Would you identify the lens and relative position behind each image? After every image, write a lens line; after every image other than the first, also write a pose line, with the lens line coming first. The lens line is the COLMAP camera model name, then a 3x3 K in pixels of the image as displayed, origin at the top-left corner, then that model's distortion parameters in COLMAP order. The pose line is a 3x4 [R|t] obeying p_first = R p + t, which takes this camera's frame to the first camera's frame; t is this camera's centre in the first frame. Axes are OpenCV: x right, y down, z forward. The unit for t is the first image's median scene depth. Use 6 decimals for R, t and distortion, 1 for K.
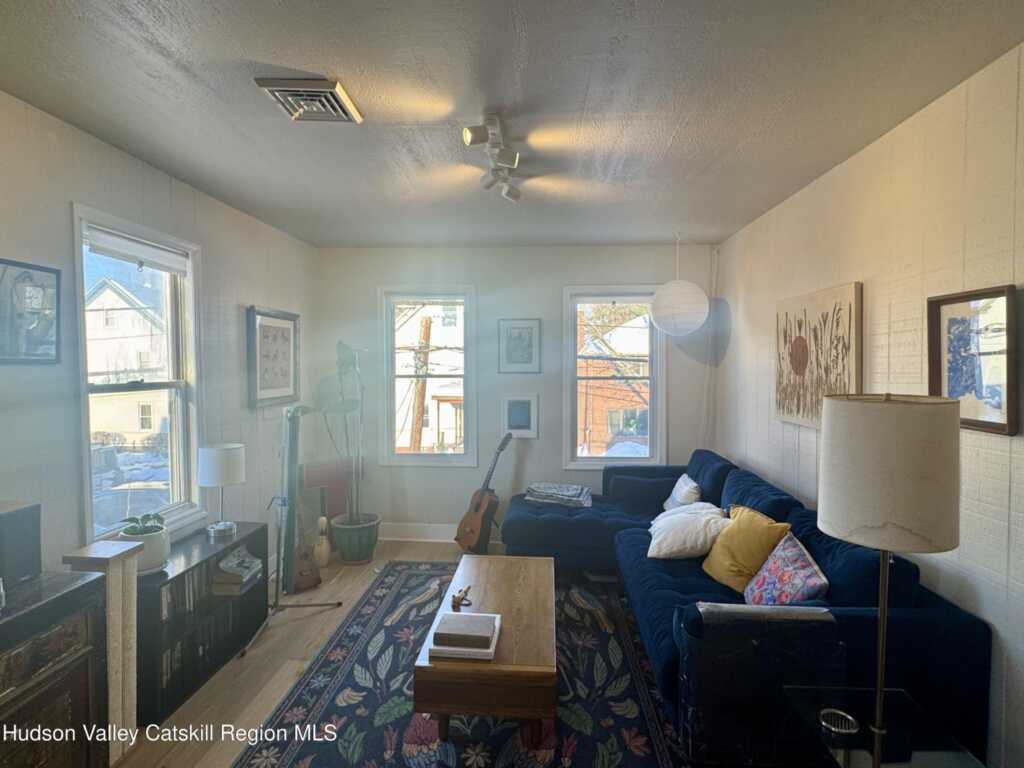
lens RADIAL K [[546.8, 0, 511.4], [0, 546.8, 382.1], [0, 0, 1]] dist [-0.000242, -0.001376]
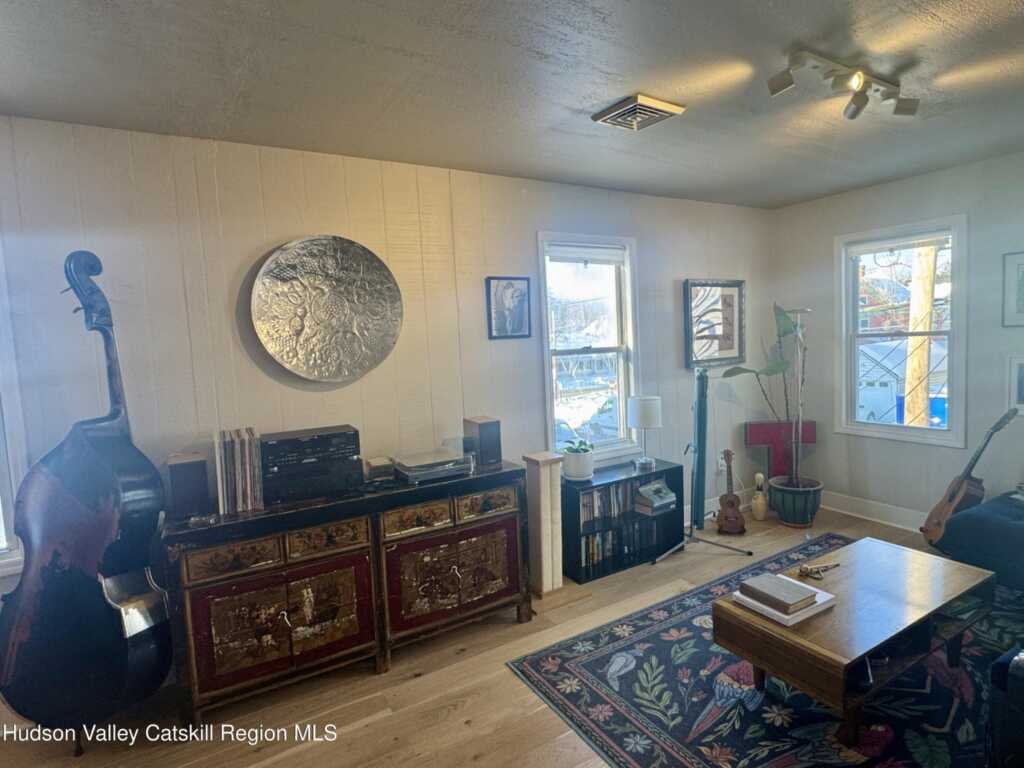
lens RADIAL K [[546.8, 0, 511.4], [0, 546.8, 382.1], [0, 0, 1]] dist [-0.000242, -0.001376]
pose [[0.564254, 0.038568, -0.824700, 0.318707], [0.020110, 0.997970, 0.060431, -0.000270], [0.825356, -0.050683, 0.562333, 0.039563]]
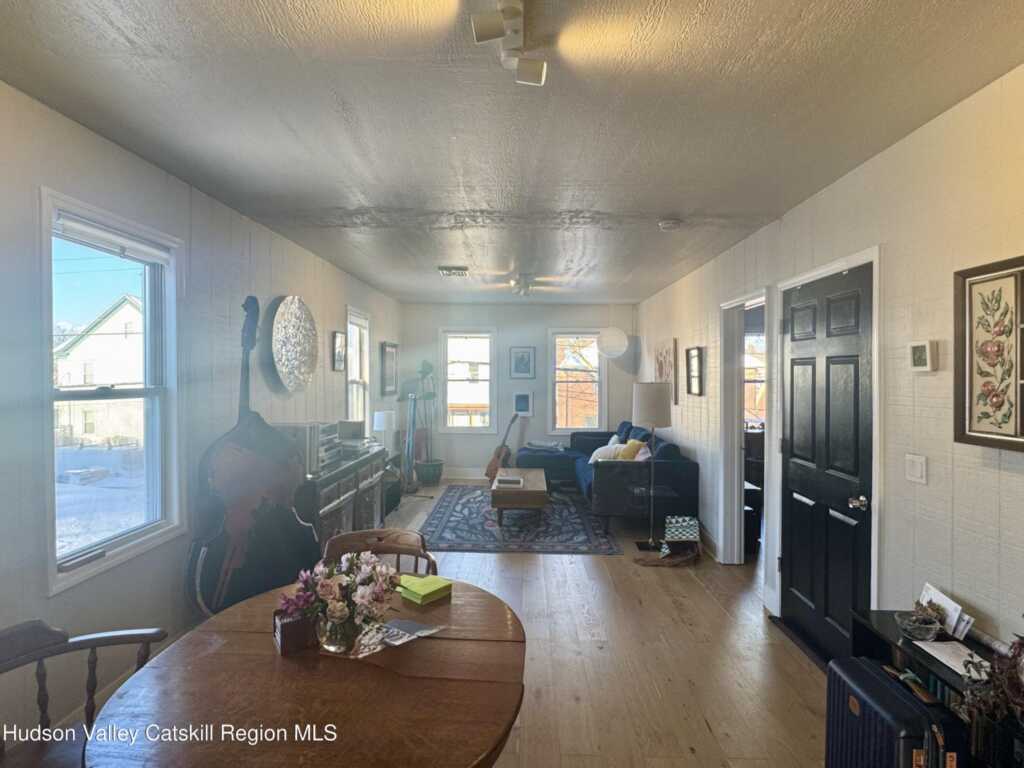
lens RADIAL K [[546.8, 0, 511.4], [0, 546.8, 382.1], [0, 0, 1]] dist [-0.000242, -0.001376]
pose [[0.999415, 0.004410, 0.033906, -0.114435], [-0.003695, 0.999770, -0.021143, 0.045260], [-0.033991, 0.021005, 0.999201, -1.036874]]
